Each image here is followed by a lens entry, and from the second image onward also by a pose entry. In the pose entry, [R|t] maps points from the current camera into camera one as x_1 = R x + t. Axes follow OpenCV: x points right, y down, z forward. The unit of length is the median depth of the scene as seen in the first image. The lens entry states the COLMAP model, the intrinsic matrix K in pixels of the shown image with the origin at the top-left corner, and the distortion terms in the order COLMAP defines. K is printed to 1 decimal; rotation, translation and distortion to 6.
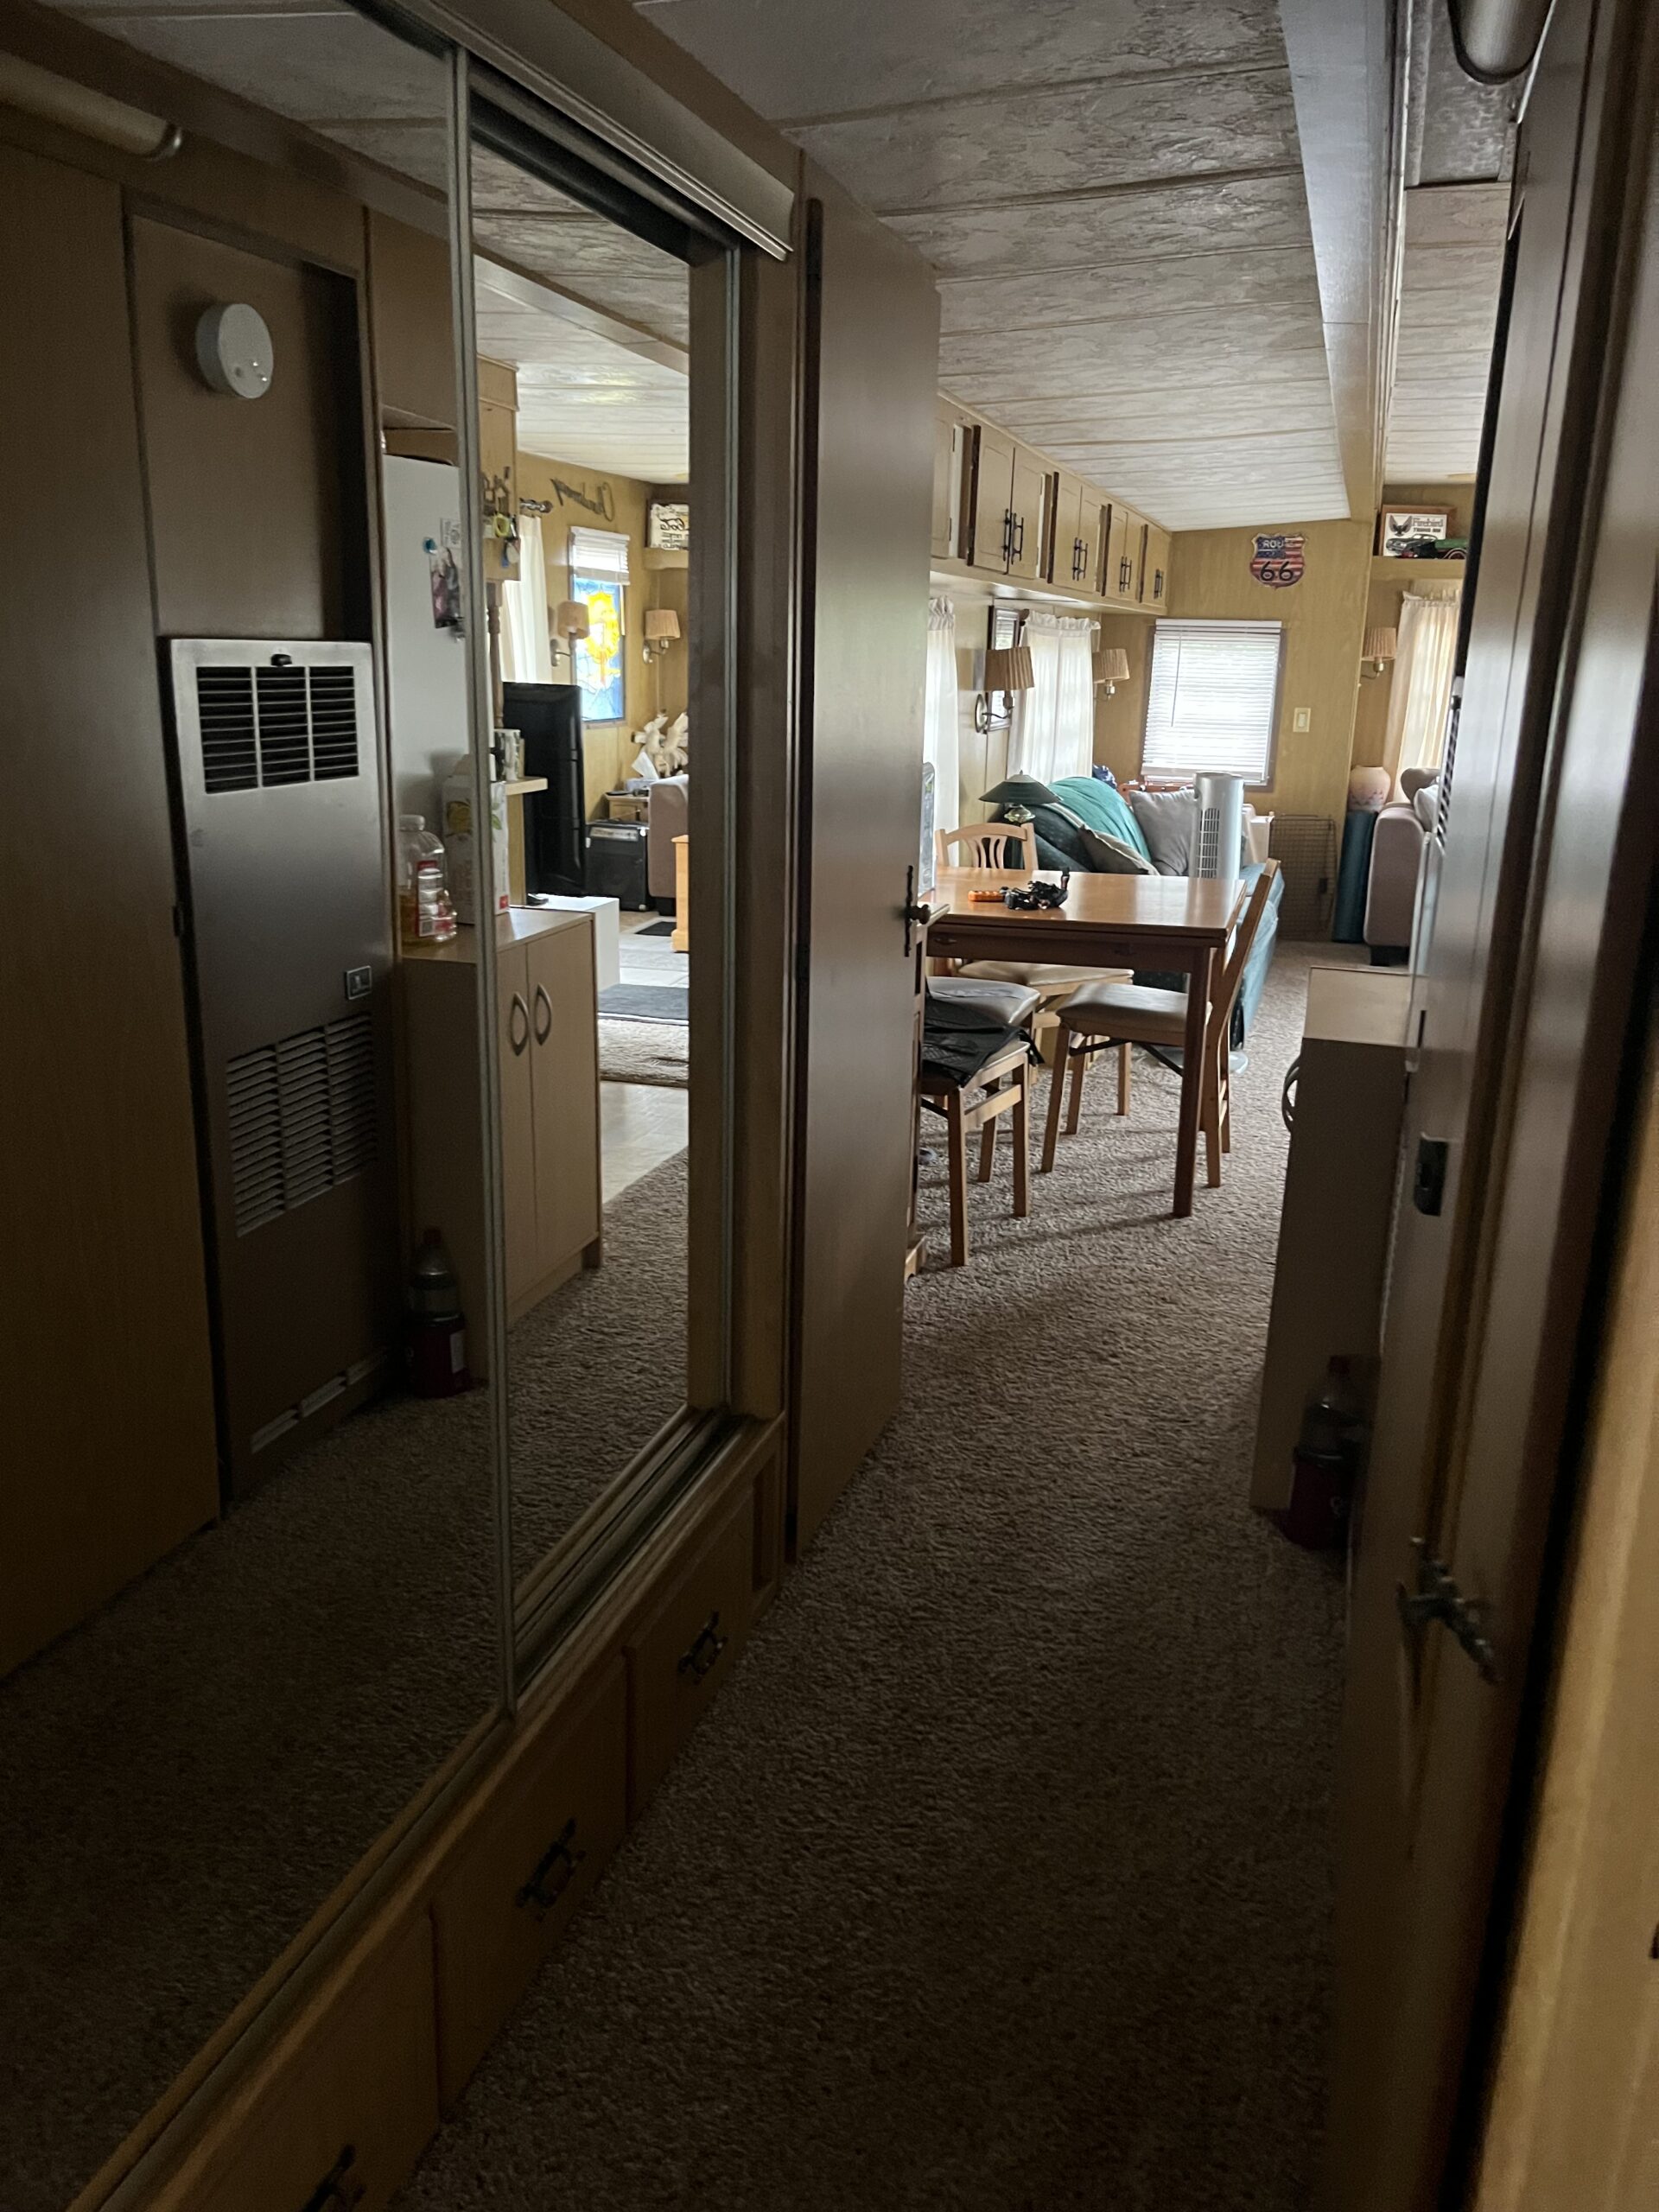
lens RADIAL K [[1677.6, 0, 829.5], [0, 1677.6, 1108.2], [0, 0, 1]] dist [0.058352, -0.085630]
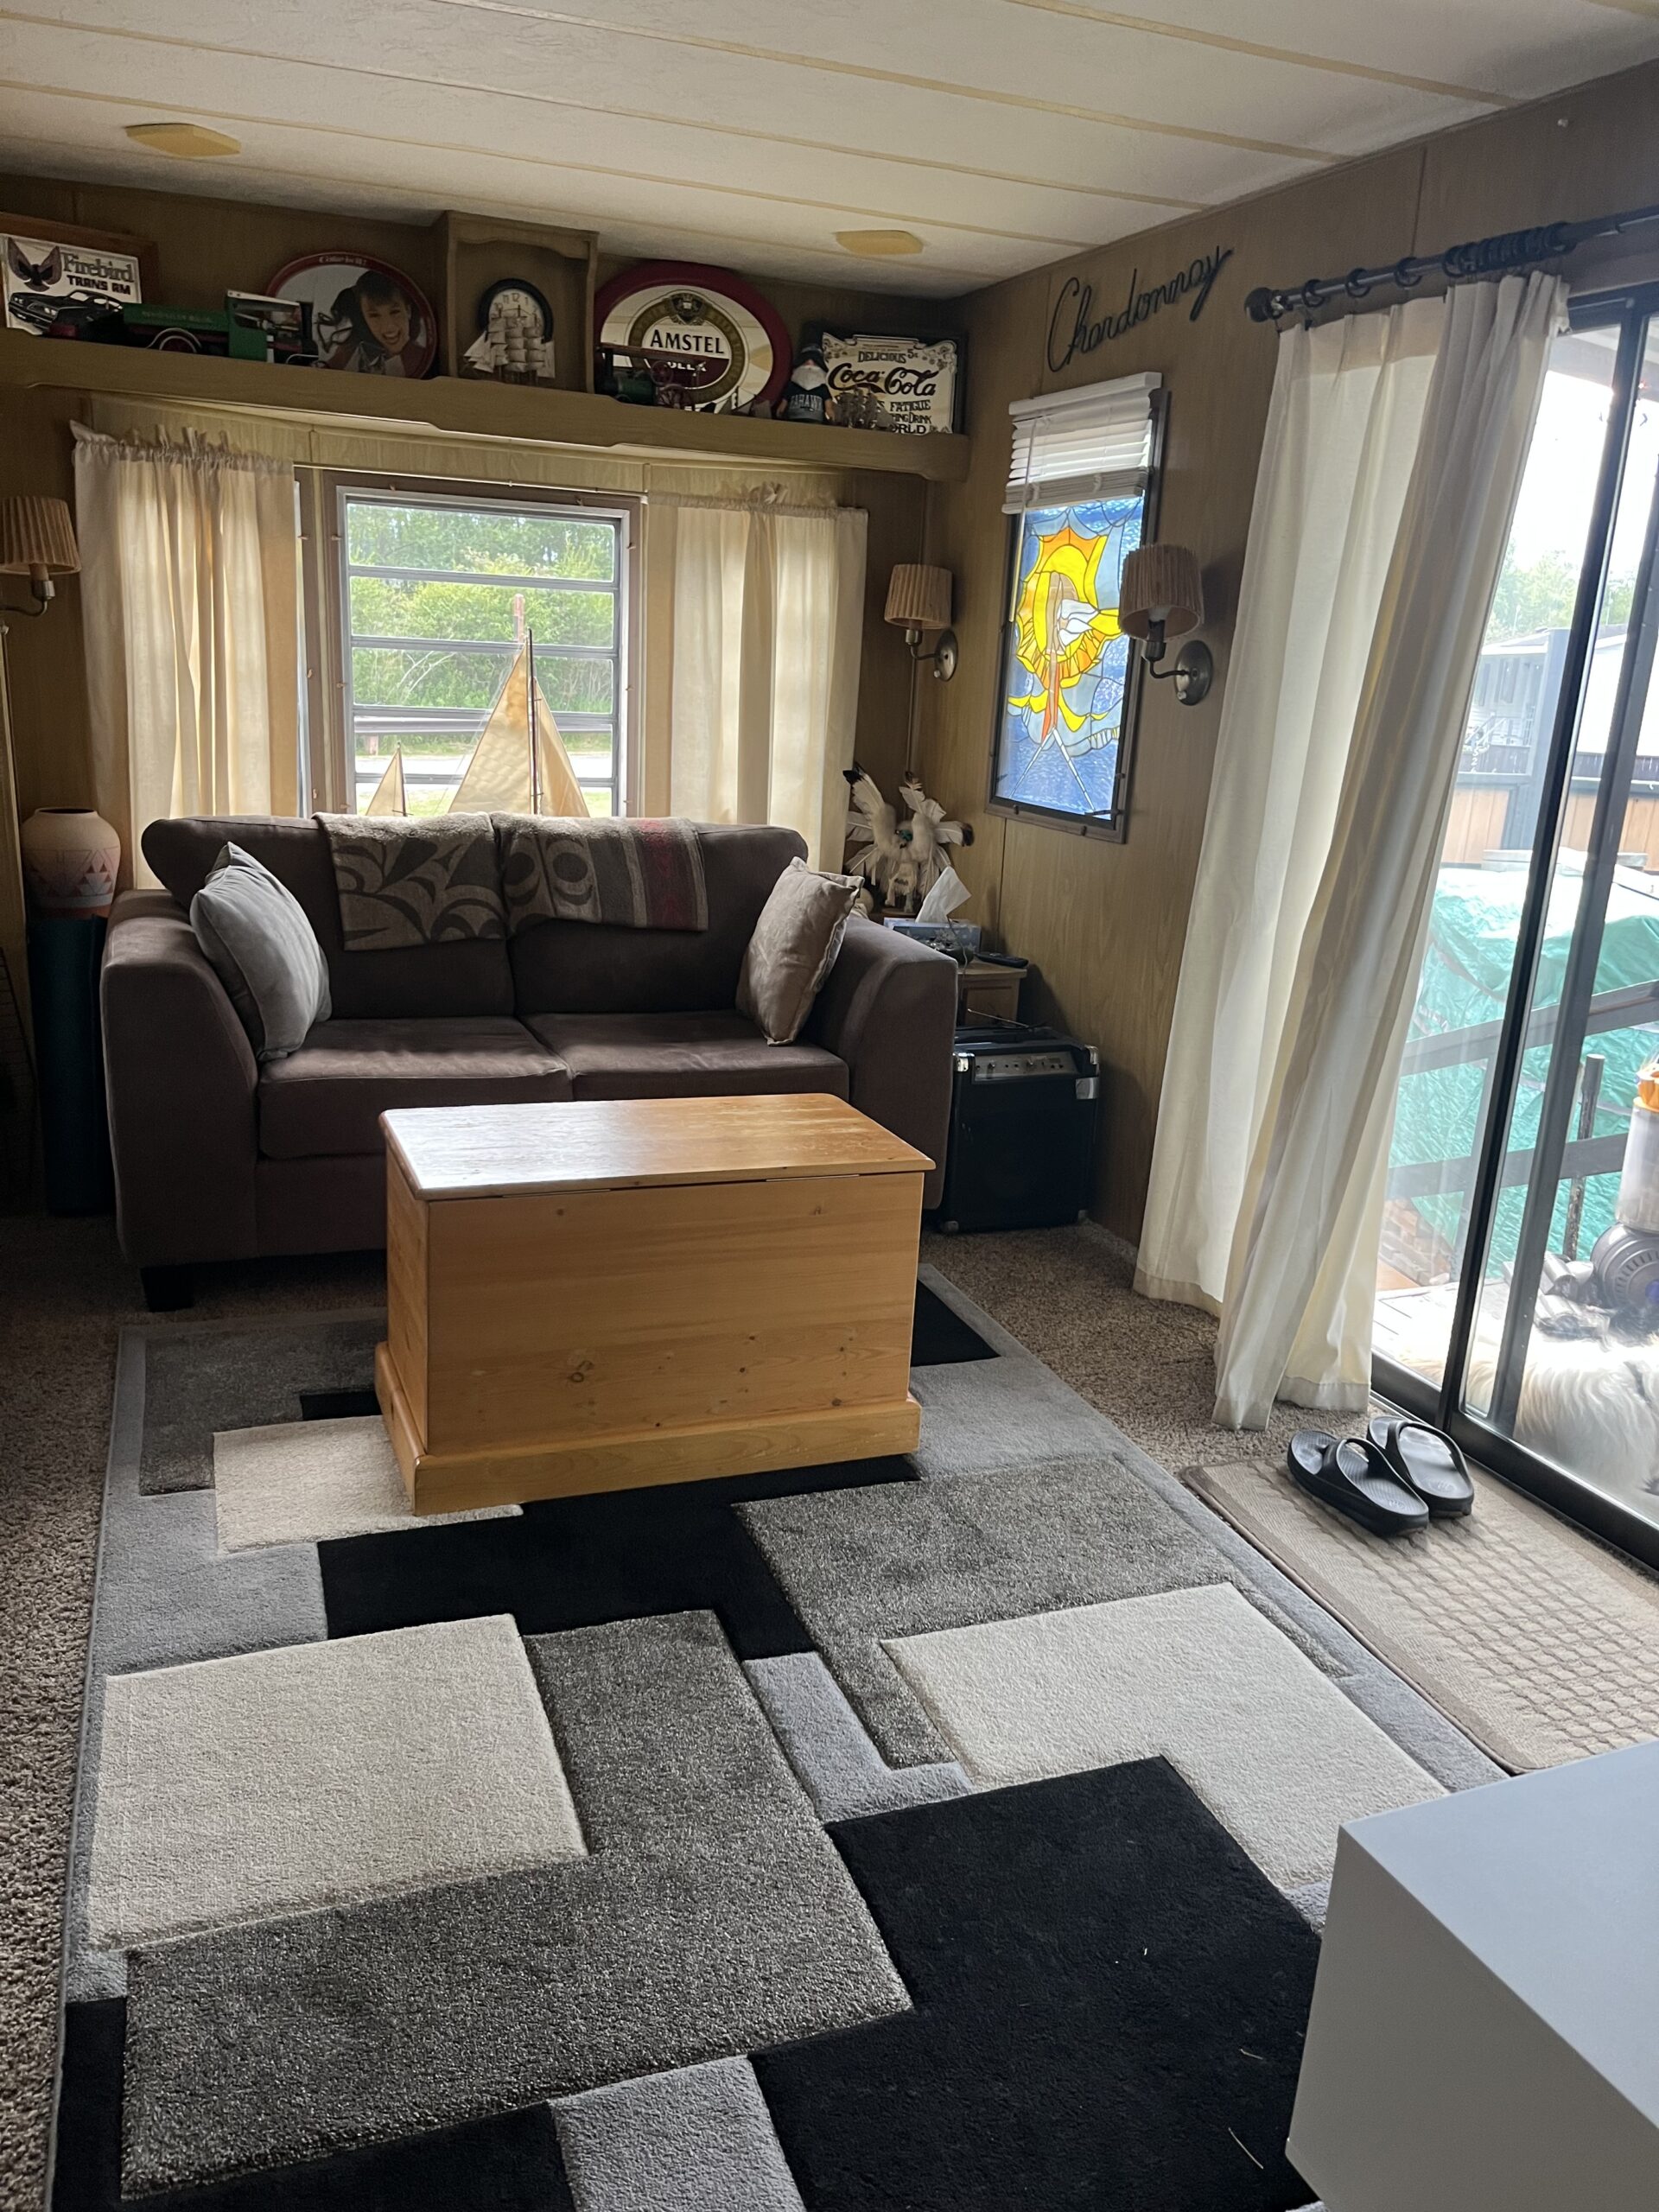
lens RADIAL K [[1677.6, 0, 830.0], [0, 1677.6, 1108.2], [0, 0, 1]] dist [0.058352, -0.085630]
pose [[0.762885, -0.166774, 0.624655, 0.183605], [0.140959, 0.985820, 0.091048, -0.139554], [-0.630981, 0.018592, 0.775575, 0.532992]]
